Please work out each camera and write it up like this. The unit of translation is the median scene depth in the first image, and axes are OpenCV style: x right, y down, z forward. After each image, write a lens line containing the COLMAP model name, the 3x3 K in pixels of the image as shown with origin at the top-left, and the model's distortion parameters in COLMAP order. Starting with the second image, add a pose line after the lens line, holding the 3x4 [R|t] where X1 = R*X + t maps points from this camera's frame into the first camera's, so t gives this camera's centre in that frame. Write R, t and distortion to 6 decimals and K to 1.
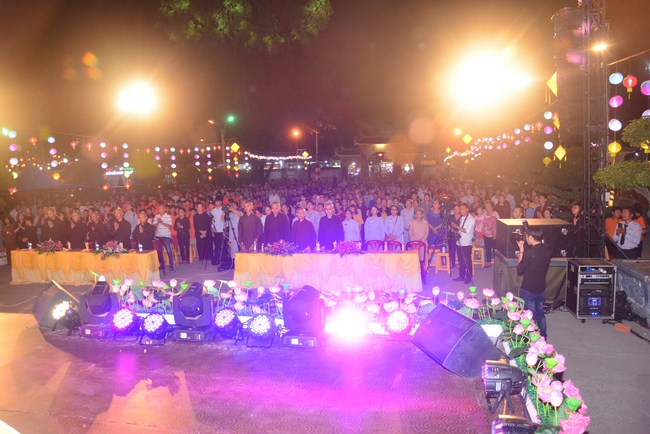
lens RADIAL K [[505.9, 0, 325.0], [0, 505.9, 217.0], [0, 0, 1]] dist [-0.171184, 0.133250]
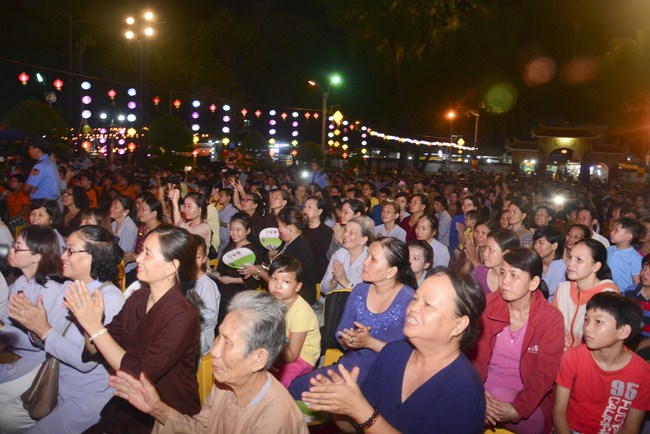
lens RADIAL K [[512.7, 0, 325.0], [0, 512.7, 217.0], [0, 0, 1]] dist [-0.168066, 0.139356]
pose [[0.929547, 0.104501, -0.353585, 0.104709], [-0.101955, 0.994452, 0.025874, -0.006641], [0.354328, 0.011999, 0.935044, 0.310083]]
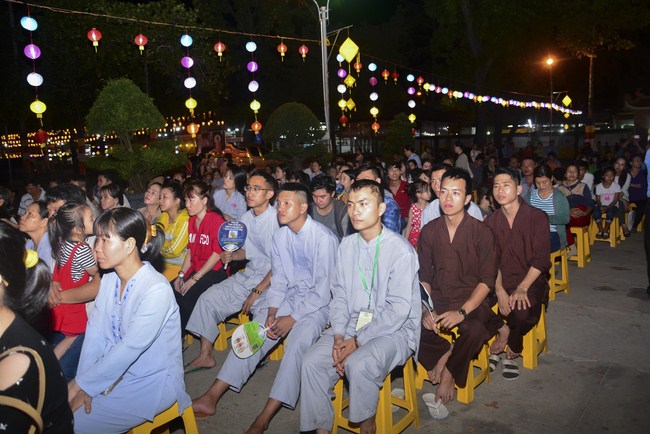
lens RADIAL K [[512.7, 0, 325.0], [0, 512.7, 217.0], [0, 0, 1]] dist [-0.168066, 0.139356]
pose [[0.872119, 0.061485, -0.485415, -0.001181], [-0.036961, 0.997517, 0.059944, -0.039191], [0.487896, -0.034337, 0.872226, 0.743724]]
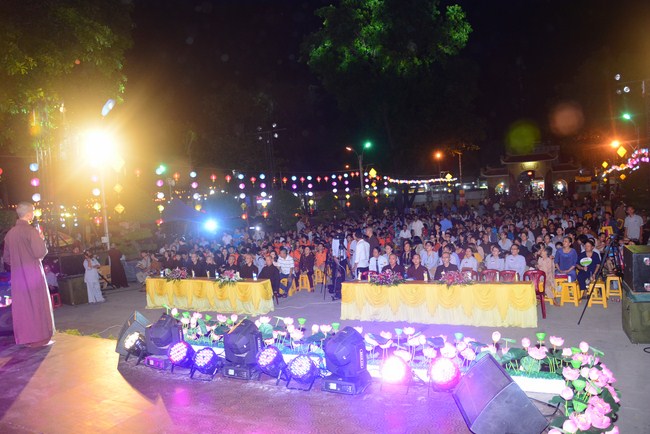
lens RADIAL K [[505.9, 0, 325.0], [0, 505.9, 217.0], [0, 0, 1]] dist [-0.171184, 0.133250]
pose [[0.955439, -0.026758, -0.293972, 0.027177], [0.013022, 0.998734, -0.048585, -0.003189], [0.294900, 0.042592, 0.954578, 0.011206]]
